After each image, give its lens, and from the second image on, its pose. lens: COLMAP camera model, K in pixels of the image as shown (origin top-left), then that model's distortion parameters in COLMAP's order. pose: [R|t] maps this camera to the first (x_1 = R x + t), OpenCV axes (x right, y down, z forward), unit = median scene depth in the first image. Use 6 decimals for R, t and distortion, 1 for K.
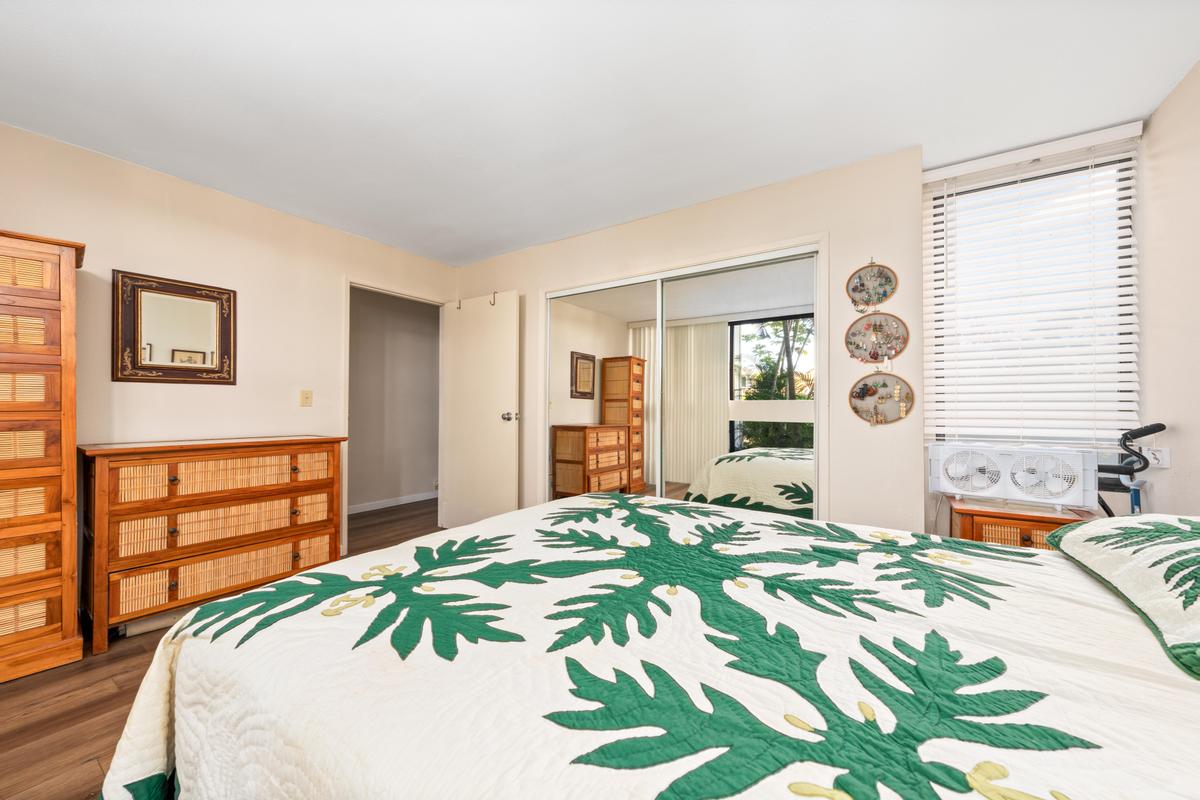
lens RADIAL K [[442.4, 0, 595.0], [0, 442.4, 400.8], [0, 0, 1]] dist [0.001384, 0.000114]
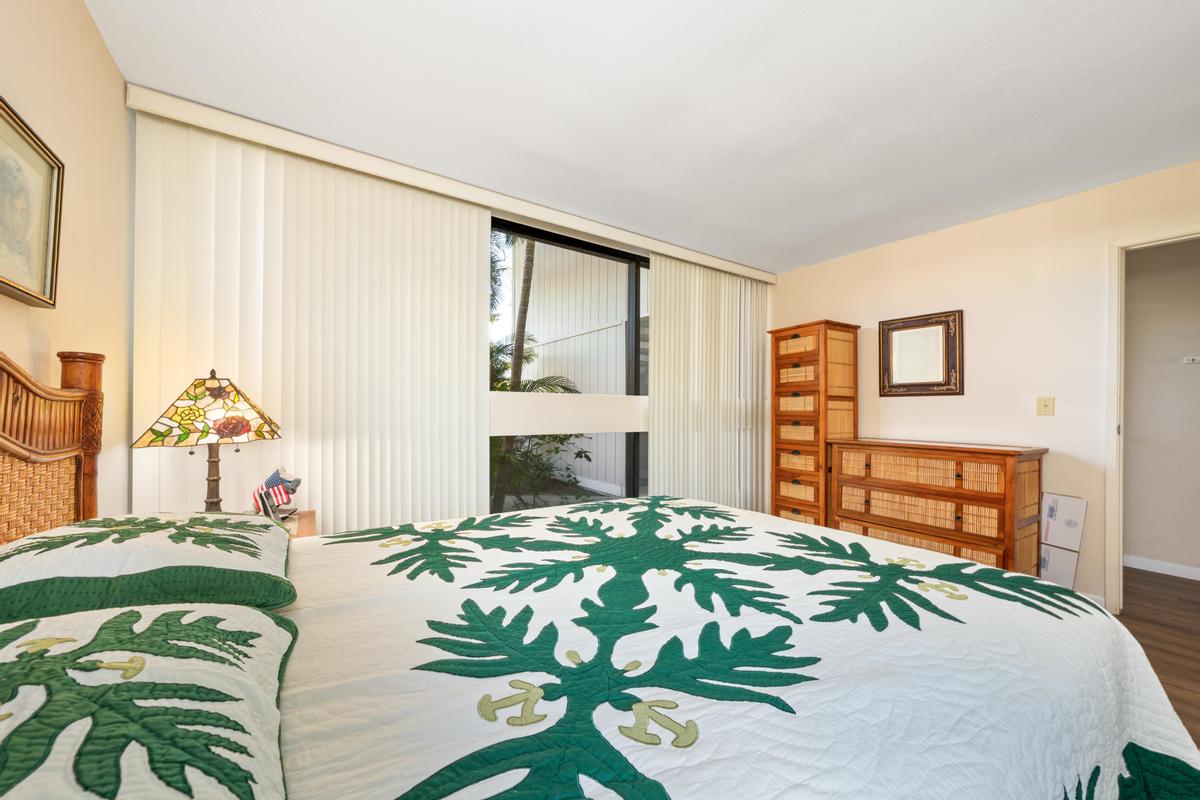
lens RADIAL K [[442.4, 0, 599.3], [0, 442.4, 409.7], [0, 0, 1]] dist [0.001384, 0.000114]
pose [[-0.358877, -0.005471, -0.933369, 0.655082], [0.004739, 0.999959, -0.007684, 0.005927], [0.933373, -0.007180, -0.358836, 0.671271]]
